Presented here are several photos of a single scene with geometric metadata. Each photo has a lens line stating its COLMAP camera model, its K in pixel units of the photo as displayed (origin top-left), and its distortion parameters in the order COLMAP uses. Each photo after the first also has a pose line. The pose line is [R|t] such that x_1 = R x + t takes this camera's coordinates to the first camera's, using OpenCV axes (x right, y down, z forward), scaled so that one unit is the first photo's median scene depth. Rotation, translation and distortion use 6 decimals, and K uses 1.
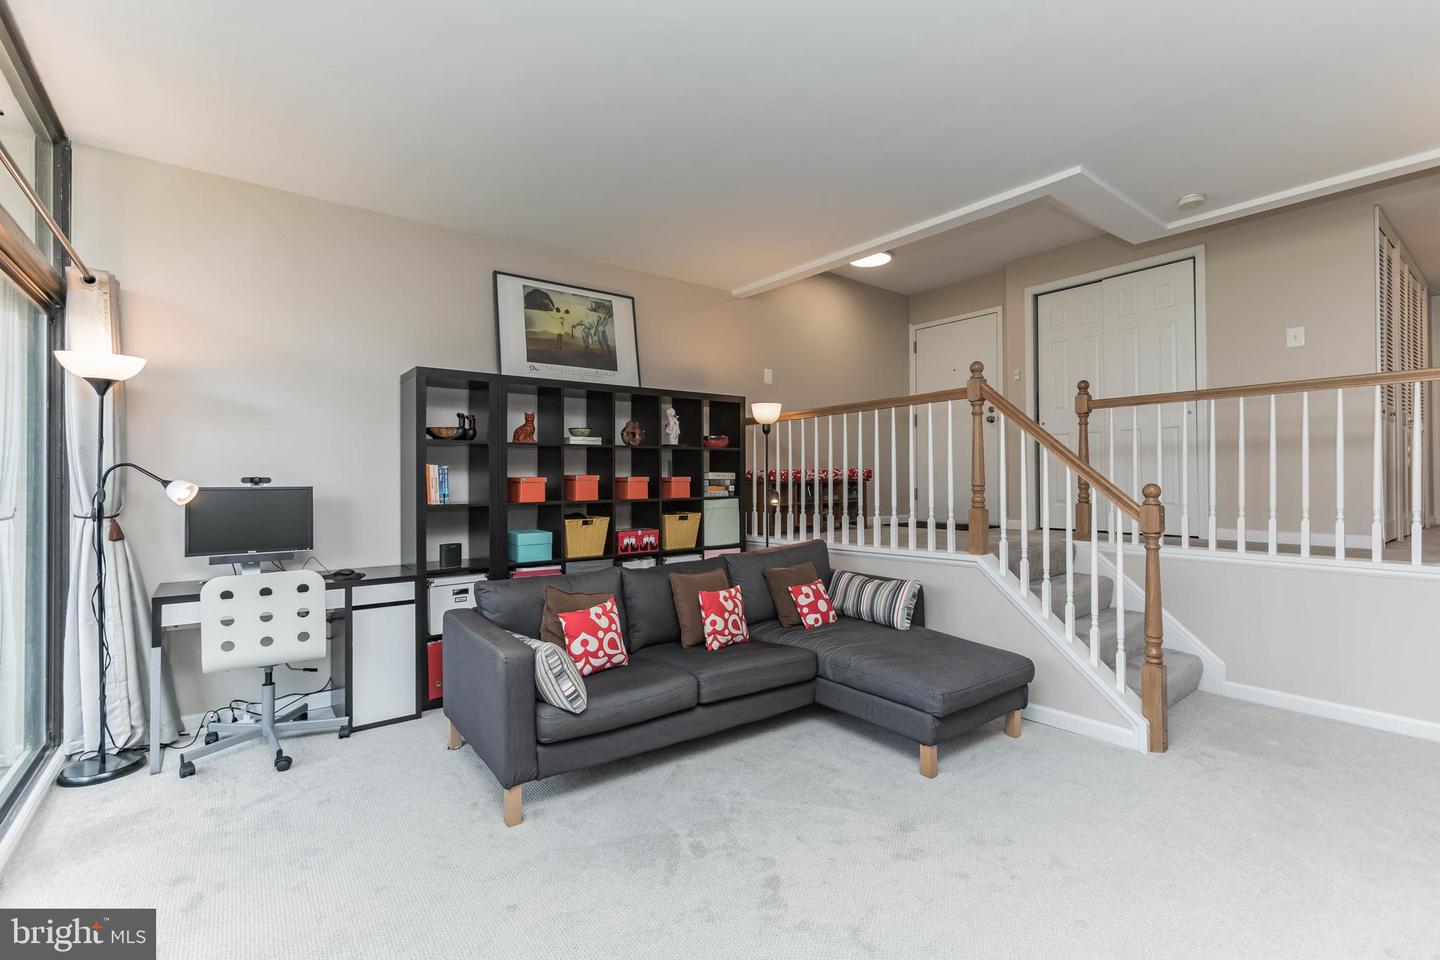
lens RADIAL K [[642.1, 0, 721.3], [0, 642.1, 480.4], [0, 0, 1]] dist [0.000877, 0.000840]
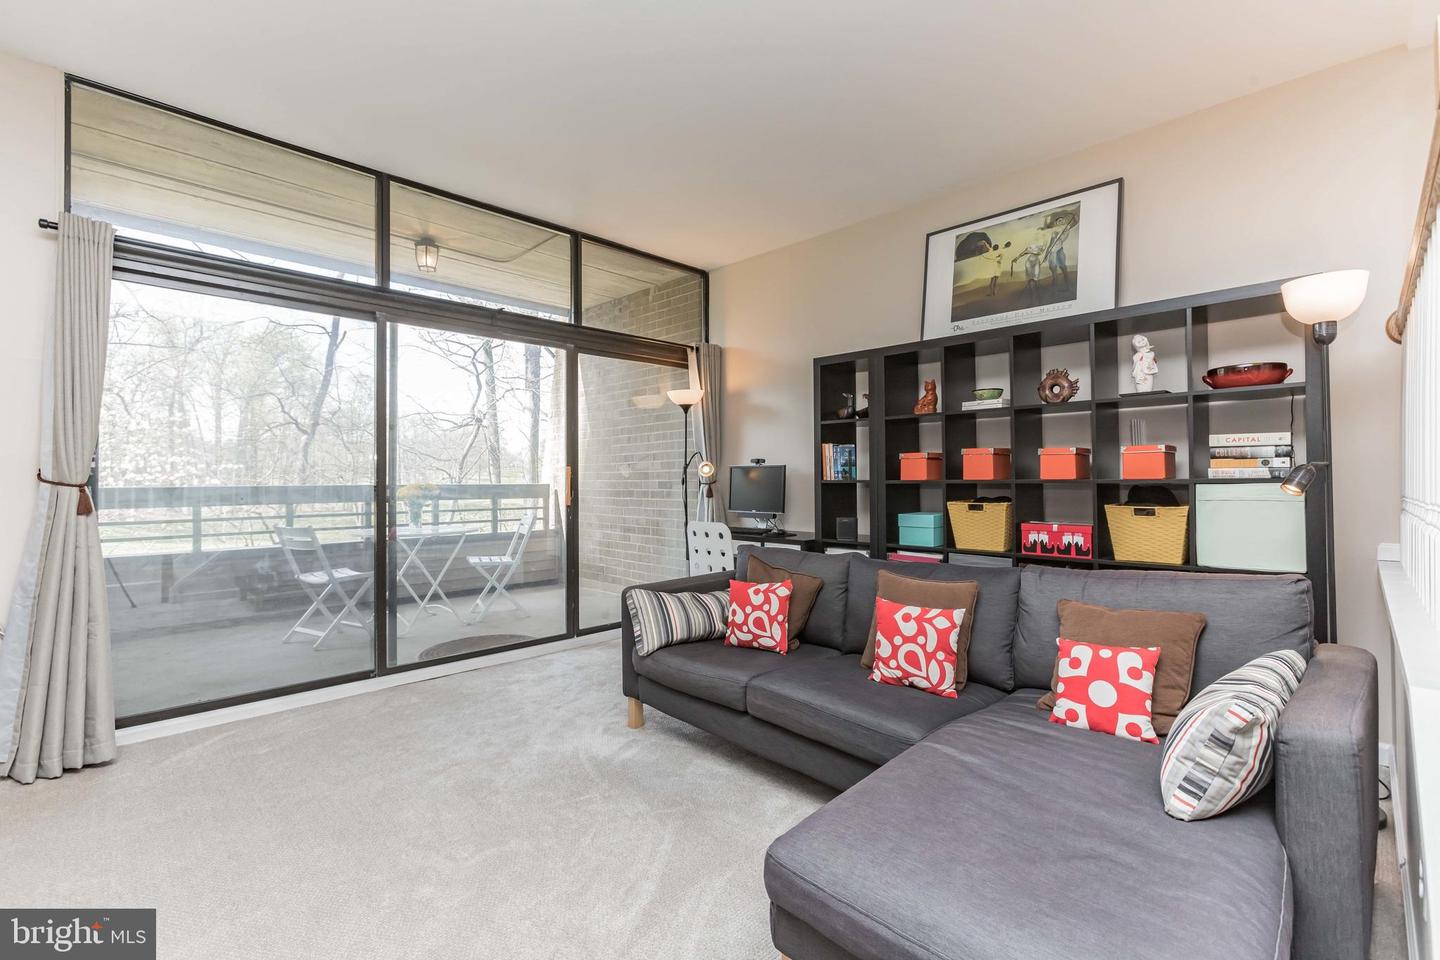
lens RADIAL K [[642.1, 0, 722.1], [0, 642.1, 475.9], [0, 0, 1]] dist [0.000877, 0.000840]
pose [[0.141840, 0.000556, -0.989889, 0.513614], [0.002071, 0.999997, 0.000859, 0.024042], [0.989887, -0.002172, 0.141838, 0.548576]]
